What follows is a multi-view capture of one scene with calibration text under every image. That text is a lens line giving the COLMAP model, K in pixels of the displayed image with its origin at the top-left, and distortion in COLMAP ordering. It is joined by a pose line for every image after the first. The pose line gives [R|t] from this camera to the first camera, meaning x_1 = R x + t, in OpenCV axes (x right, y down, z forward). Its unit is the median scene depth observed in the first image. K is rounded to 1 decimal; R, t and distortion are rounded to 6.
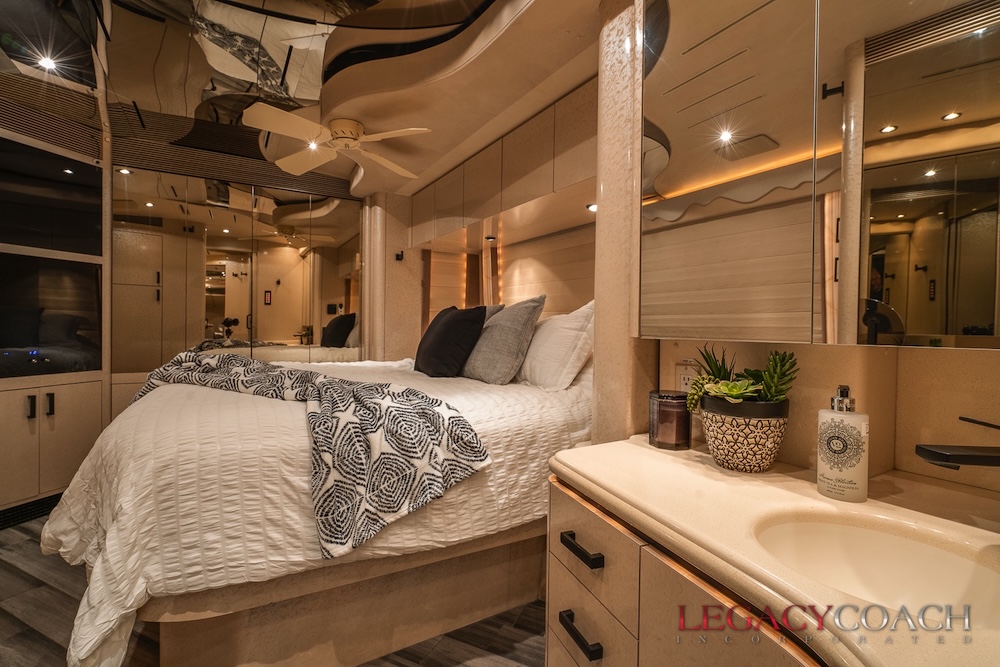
lens RADIAL K [[458.3, 0, 499.6], [0, 458.3, 330.8], [0, 0, 1]] dist [-0.005270, 0.001936]
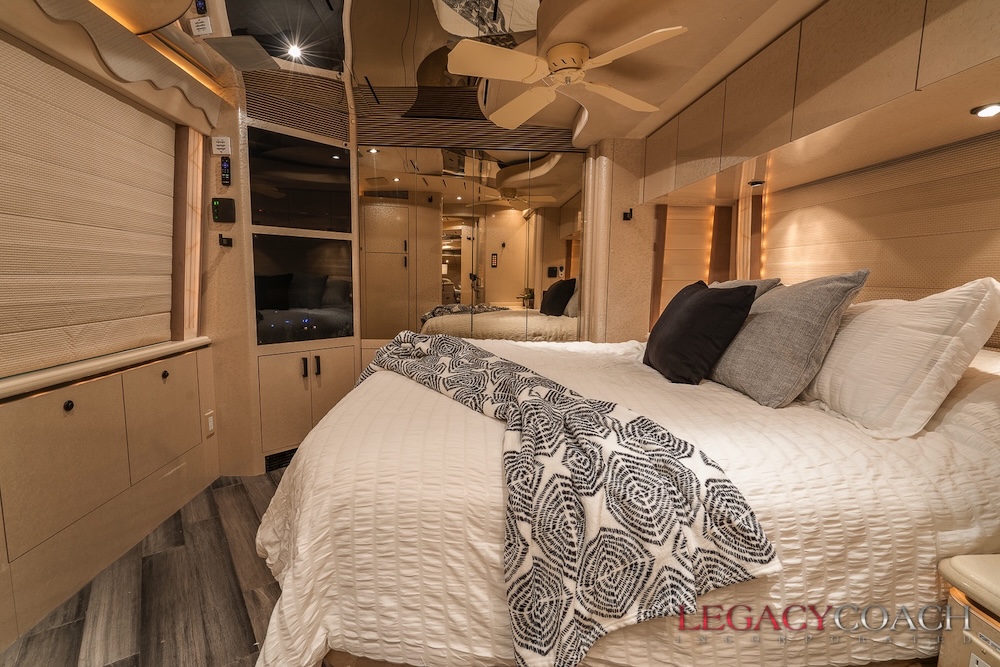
lens RADIAL K [[458.3, 0, 496.9], [0, 458.3, 330.0], [0, 0, 1]] dist [-0.005270, 0.001936]
pose [[0.888521, 0.052838, -0.455783, -0.066632], [-0.008889, 0.995143, 0.098037, -0.058115], [0.458749, -0.083056, 0.884676, 0.233239]]
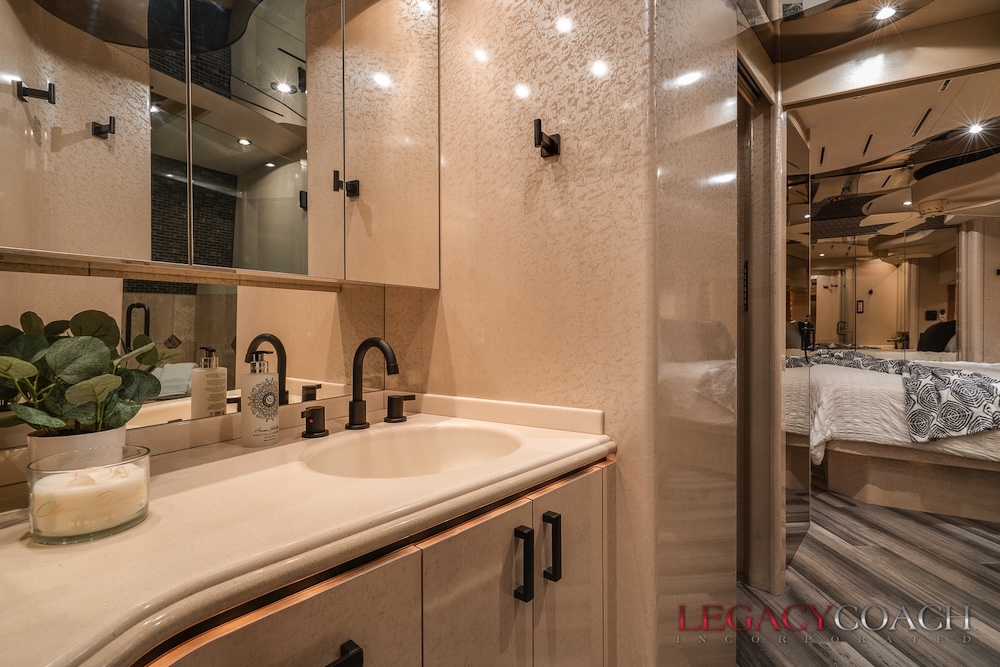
lens RADIAL K [[484.4, 0, 498.4], [0, 484.4, 332.9], [0, 0, 1]] dist [0.004329, 0.000264]
pose [[0.461322, -0.004977, -0.887219, 0.466855], [0.001452, 0.999987, -0.004855, -0.012253], [0.887232, 0.000952, 0.461323, -1.111980]]
